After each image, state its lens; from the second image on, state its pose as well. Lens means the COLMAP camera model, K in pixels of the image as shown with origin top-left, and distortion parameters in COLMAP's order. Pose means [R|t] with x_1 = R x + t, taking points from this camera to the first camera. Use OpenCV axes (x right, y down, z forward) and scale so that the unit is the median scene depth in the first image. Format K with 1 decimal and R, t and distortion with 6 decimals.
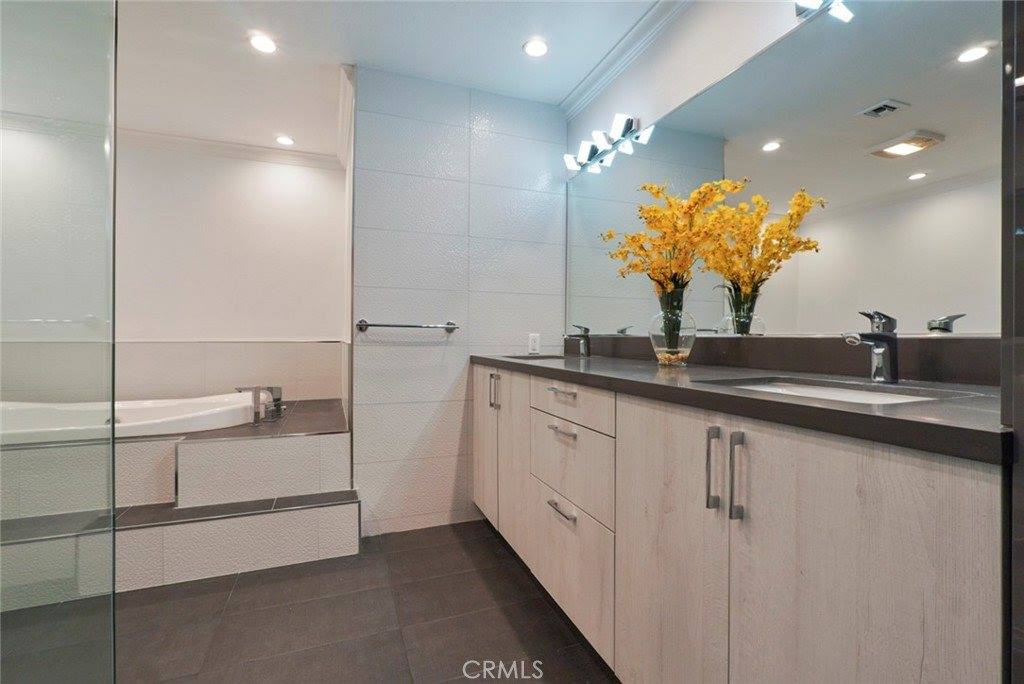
lens RADIAL K [[466.2, 0, 512.0], [0, 466.2, 342.0], [0, 0, 1]] dist [-0.003542, -0.000236]
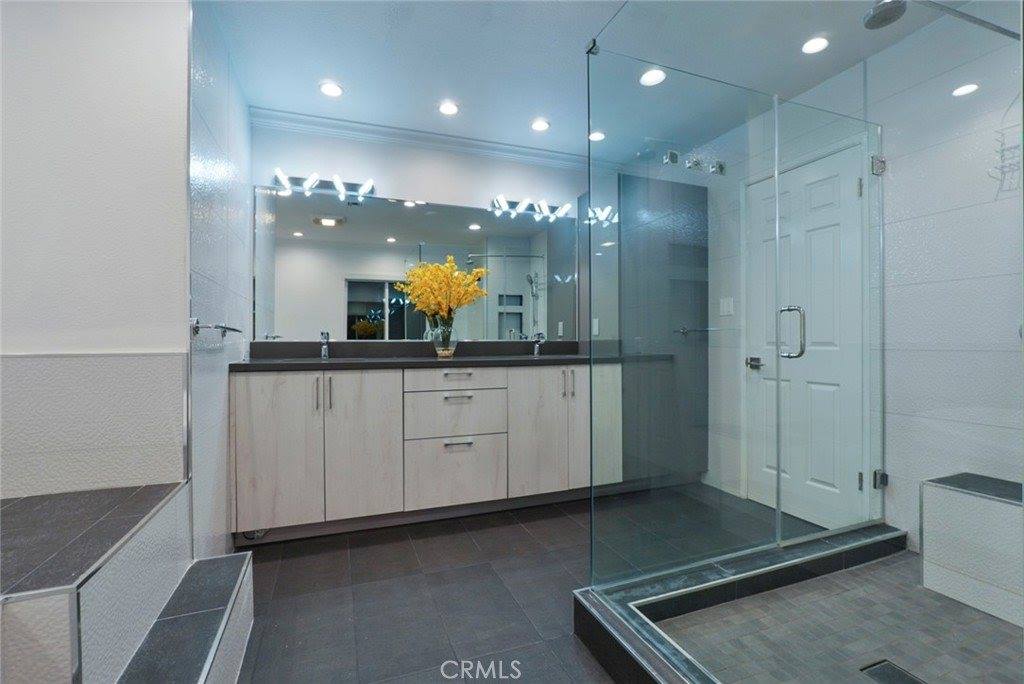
lens RADIAL K [[466.2, 0, 512.0], [0, 466.2, 342.0], [0, 0, 1]] dist [-0.003542, -0.000236]
pose [[-0.009705, 0.003589, 0.999946, -1.529908], [0.015008, 0.999881, -0.003443, -0.000267], [-0.999840, 0.014973, -0.009758, 0.784729]]
